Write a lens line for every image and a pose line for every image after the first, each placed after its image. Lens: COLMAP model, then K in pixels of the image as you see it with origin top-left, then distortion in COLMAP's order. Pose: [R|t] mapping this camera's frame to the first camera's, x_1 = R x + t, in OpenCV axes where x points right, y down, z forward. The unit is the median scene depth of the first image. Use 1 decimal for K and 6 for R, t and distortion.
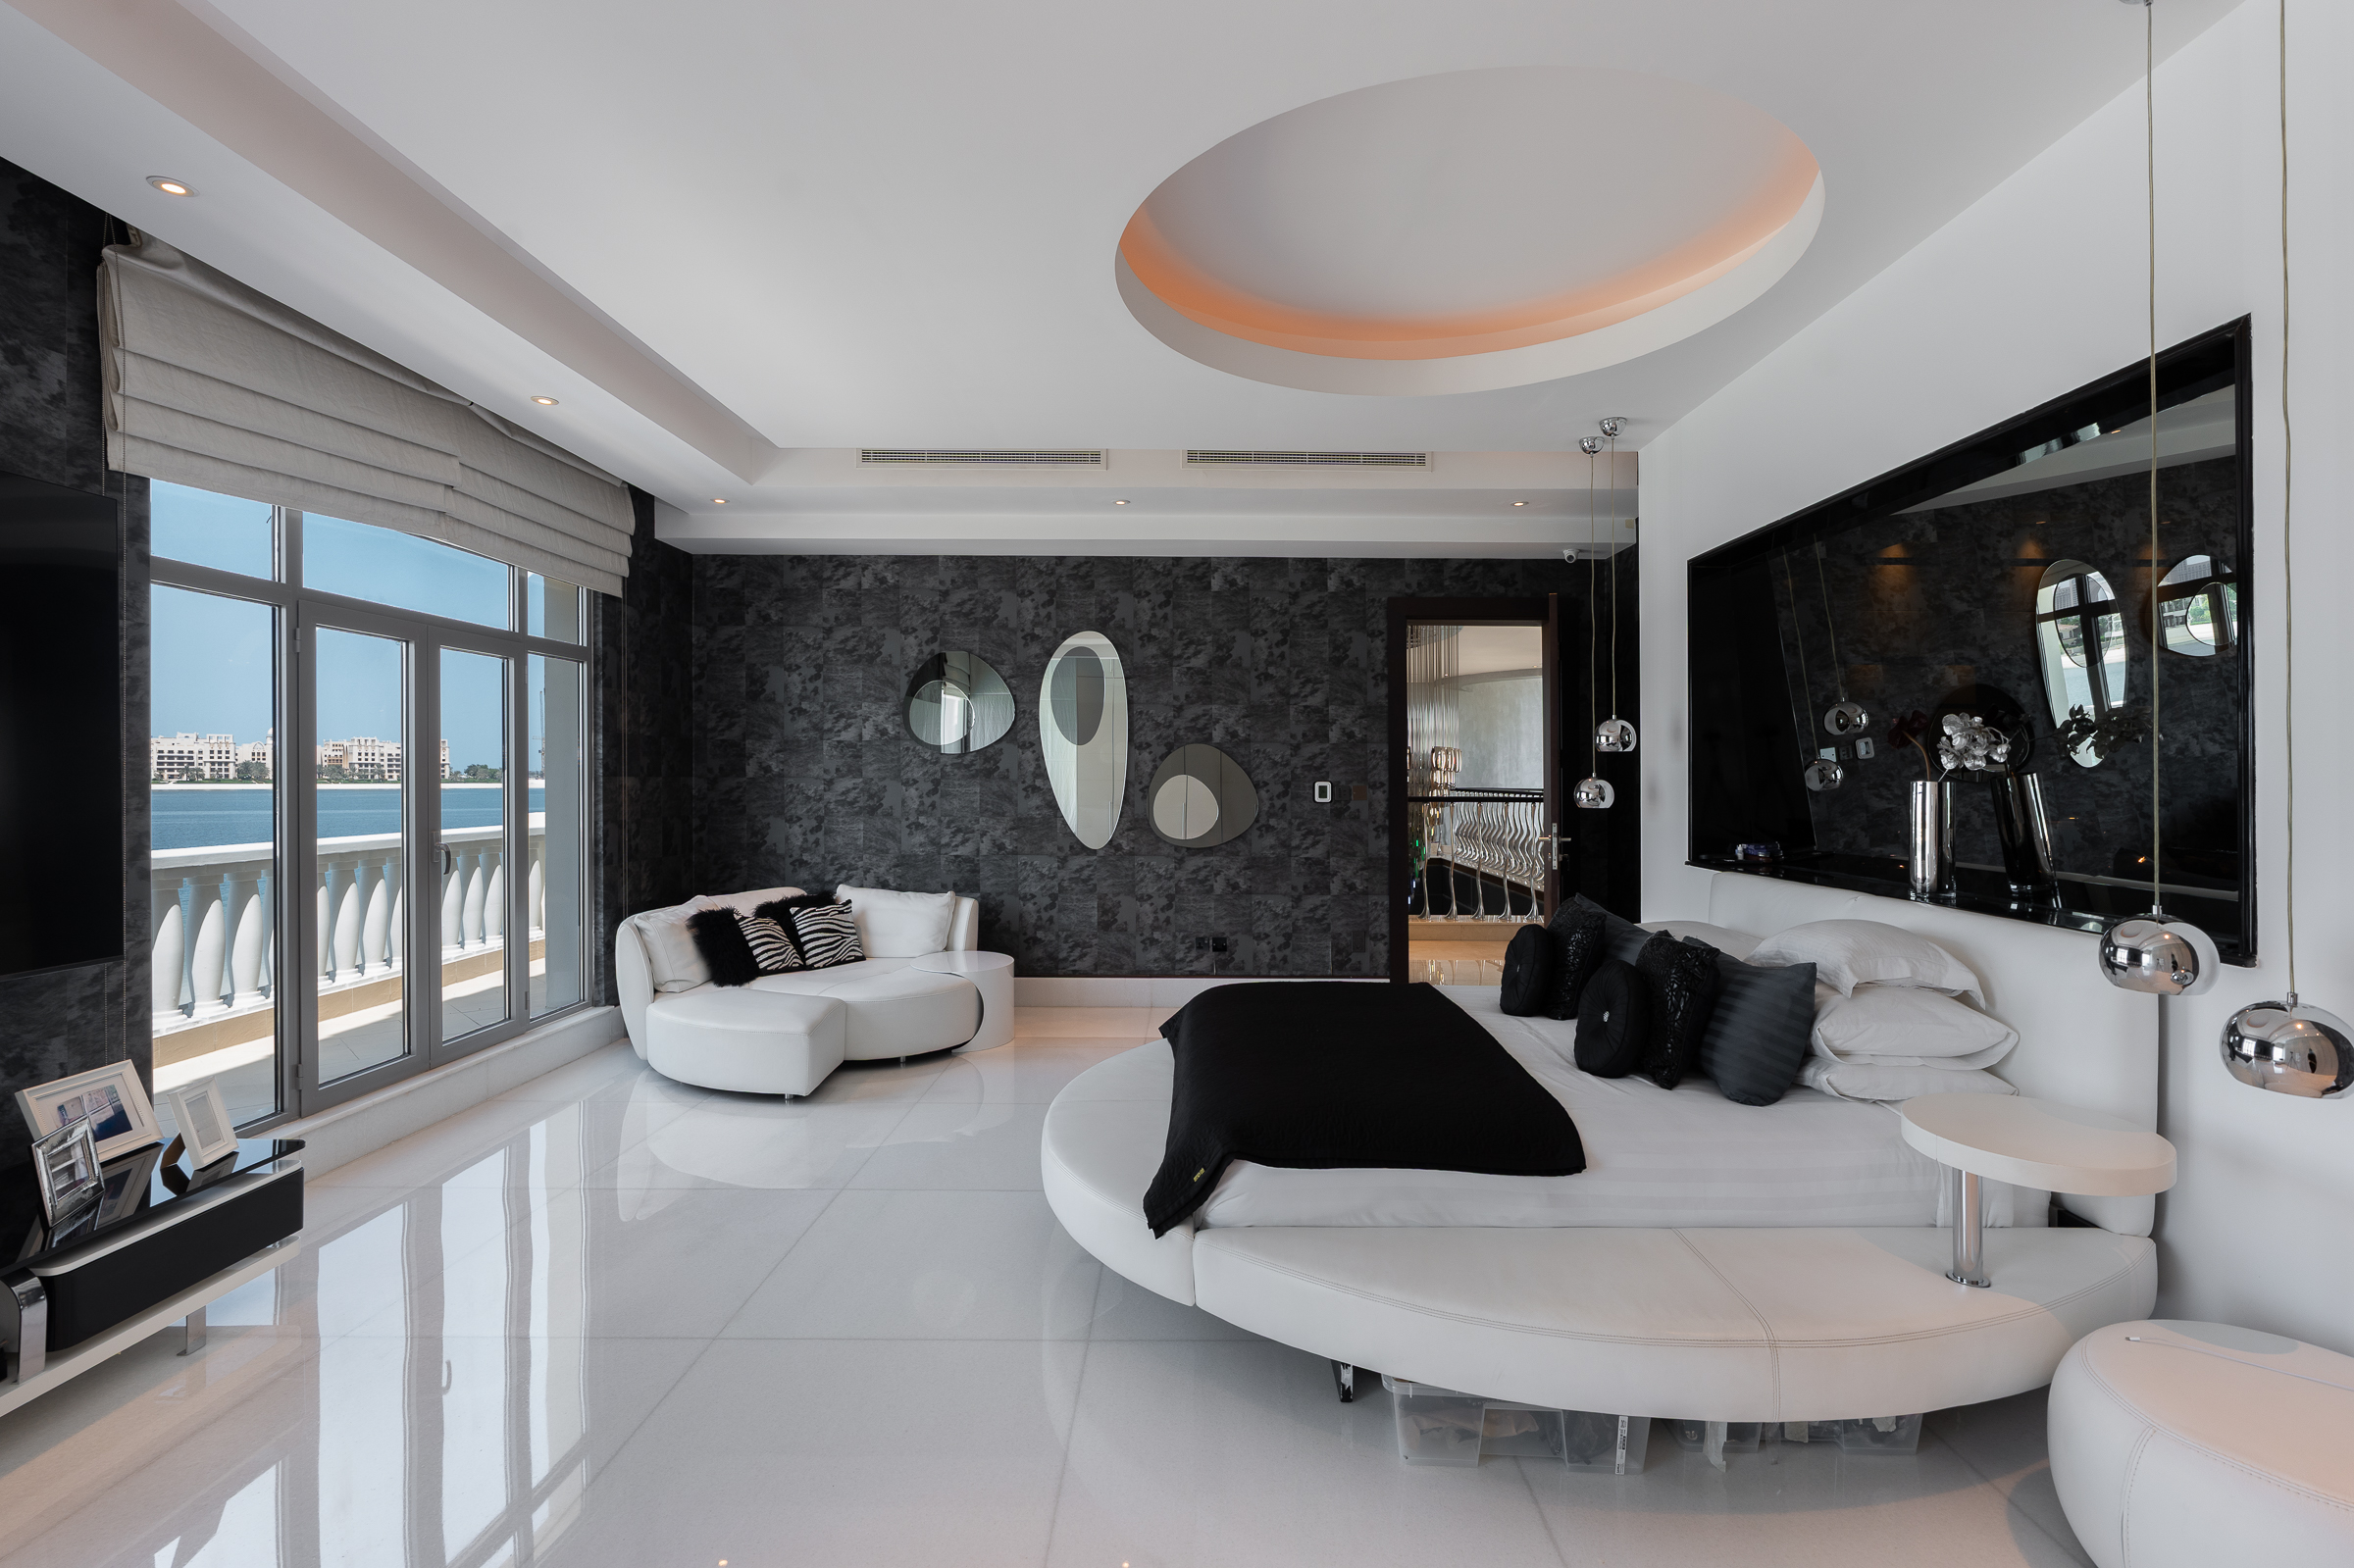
lens RADIAL K [[1066.6, 0, 1177.0], [0, 1066.6, 784.0], [0, 0, 1]] dist [0.000120, 0.000085]
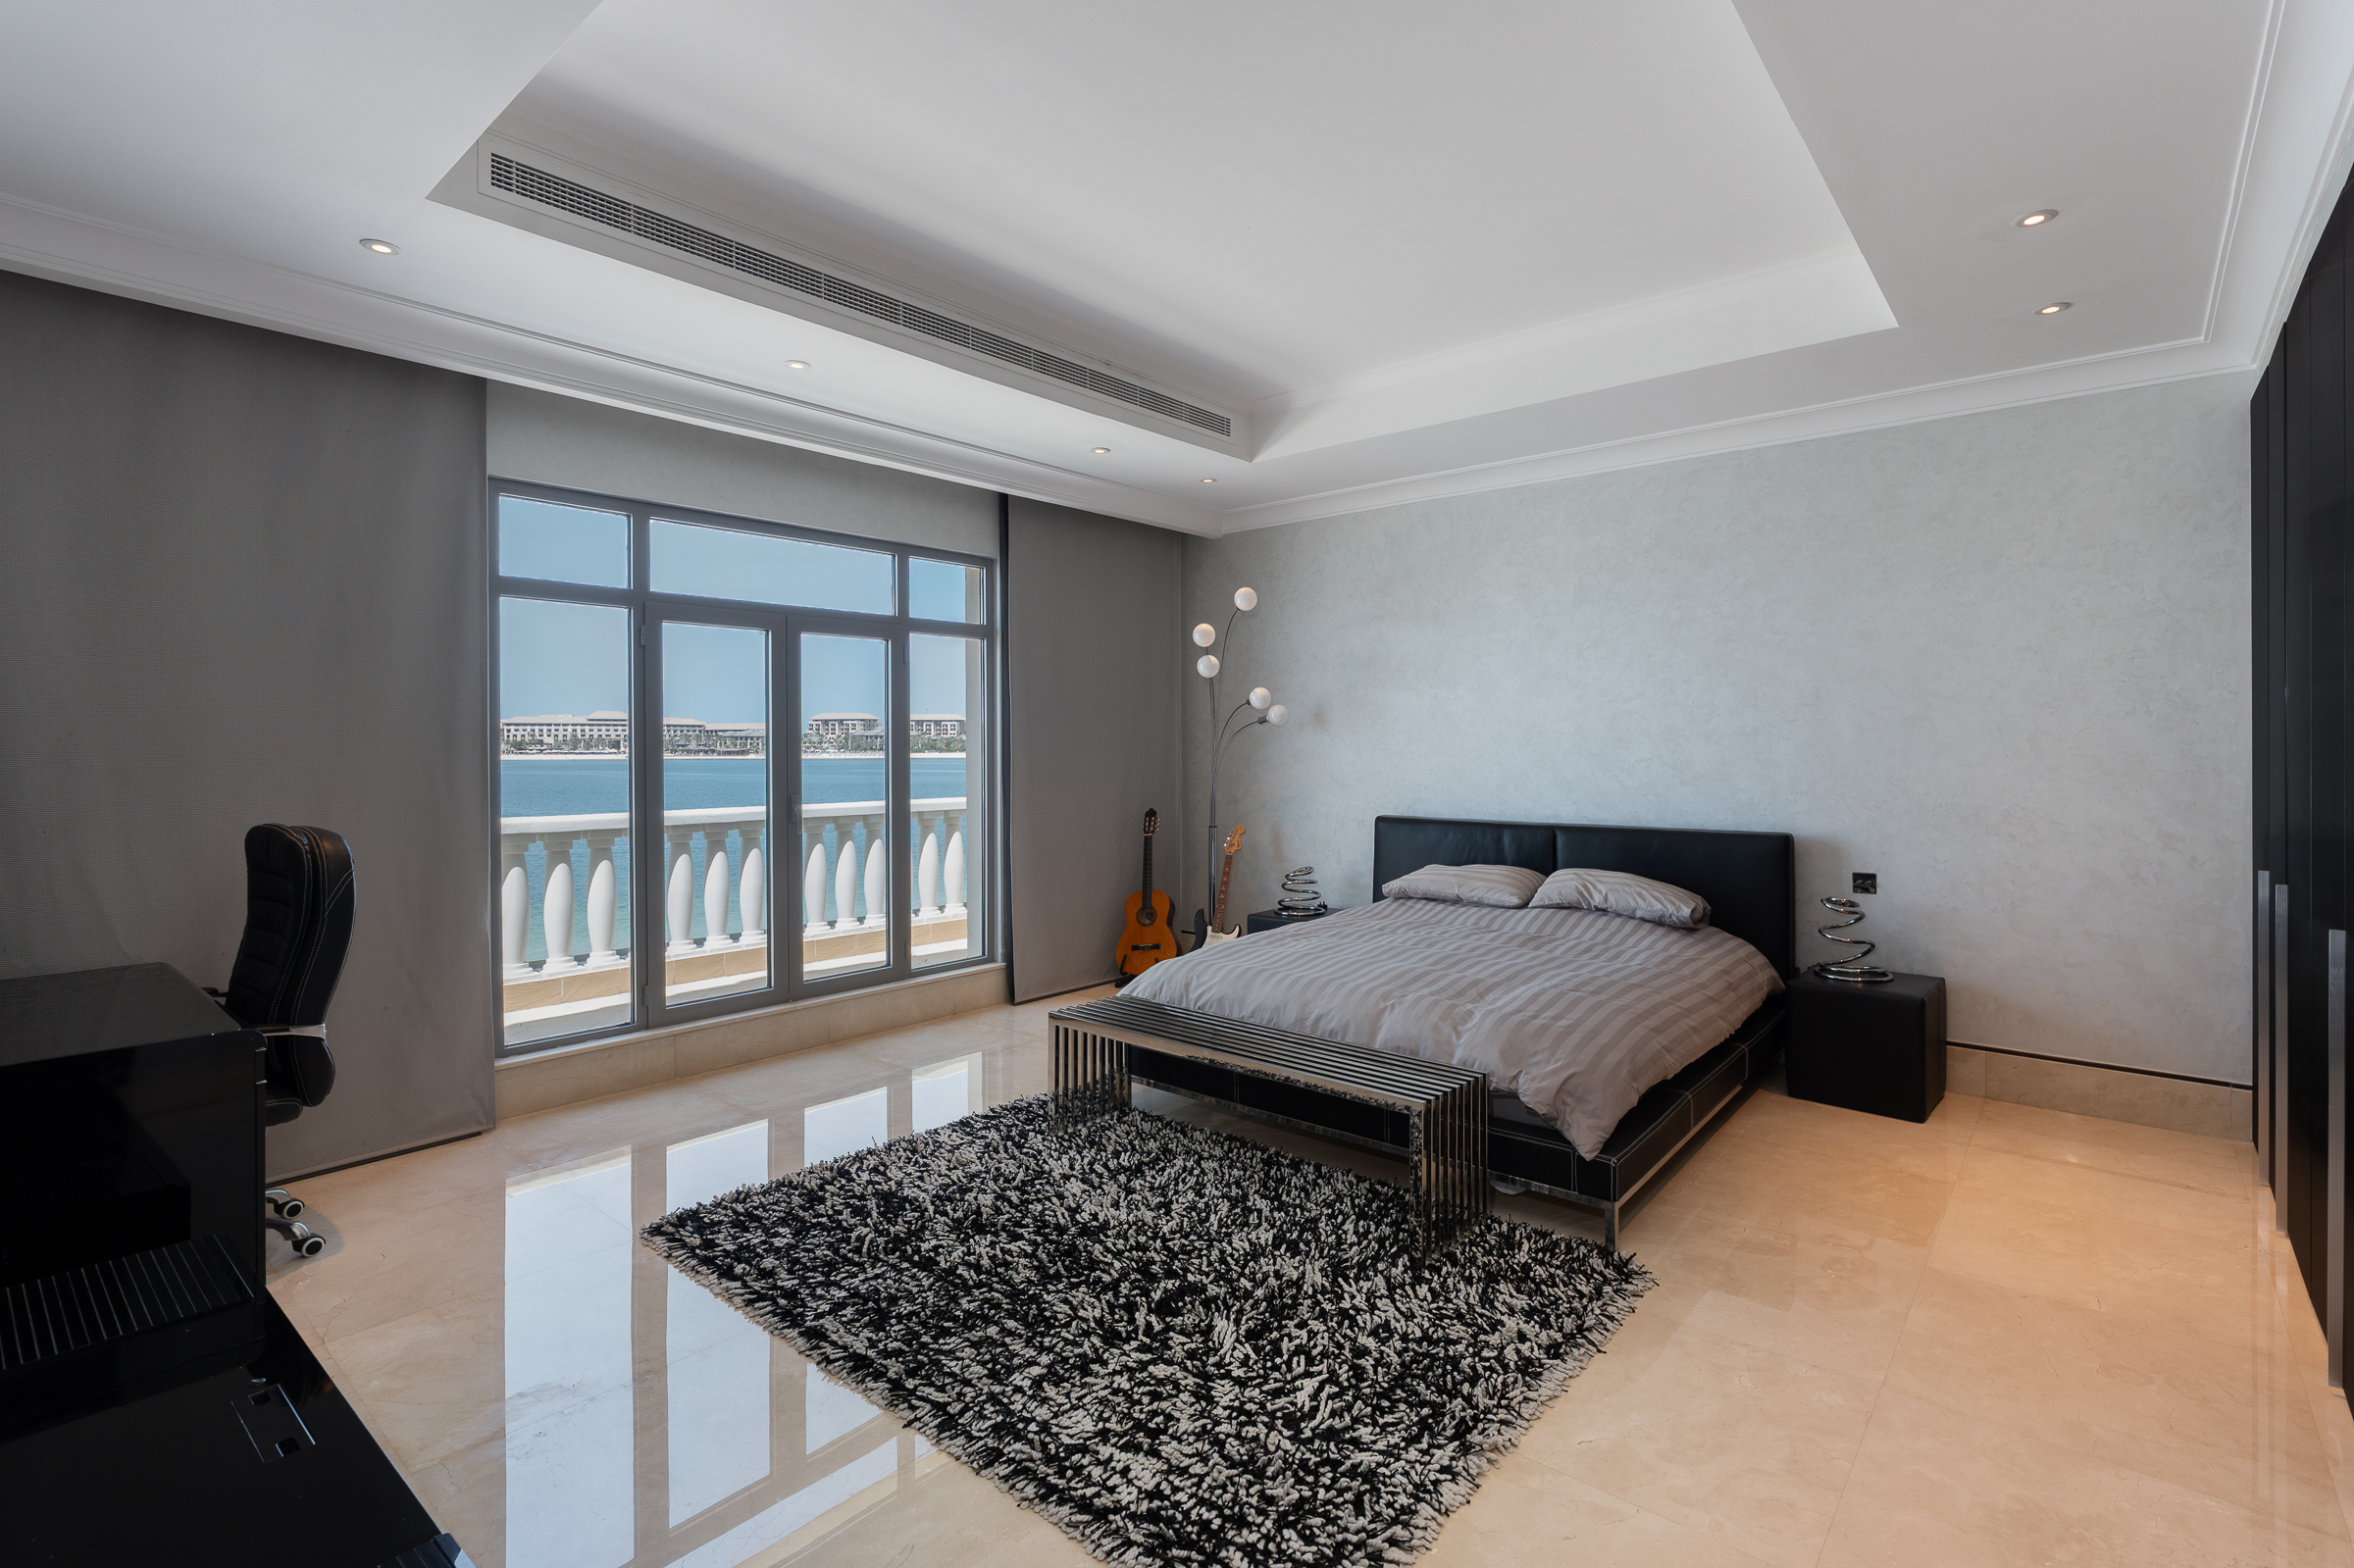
lens RADIAL K [[1066.6, 0, 1177.0], [0, 1066.6, 784.0], [0, 0, 1]] dist [0.000120, 0.000085]
pose [[0.756346, 0.037031, -0.653123, 0.325837], [-0.009574, 0.998916, 0.045550, -0.032226], [0.654102, -0.028199, 0.755880, 0.472337]]
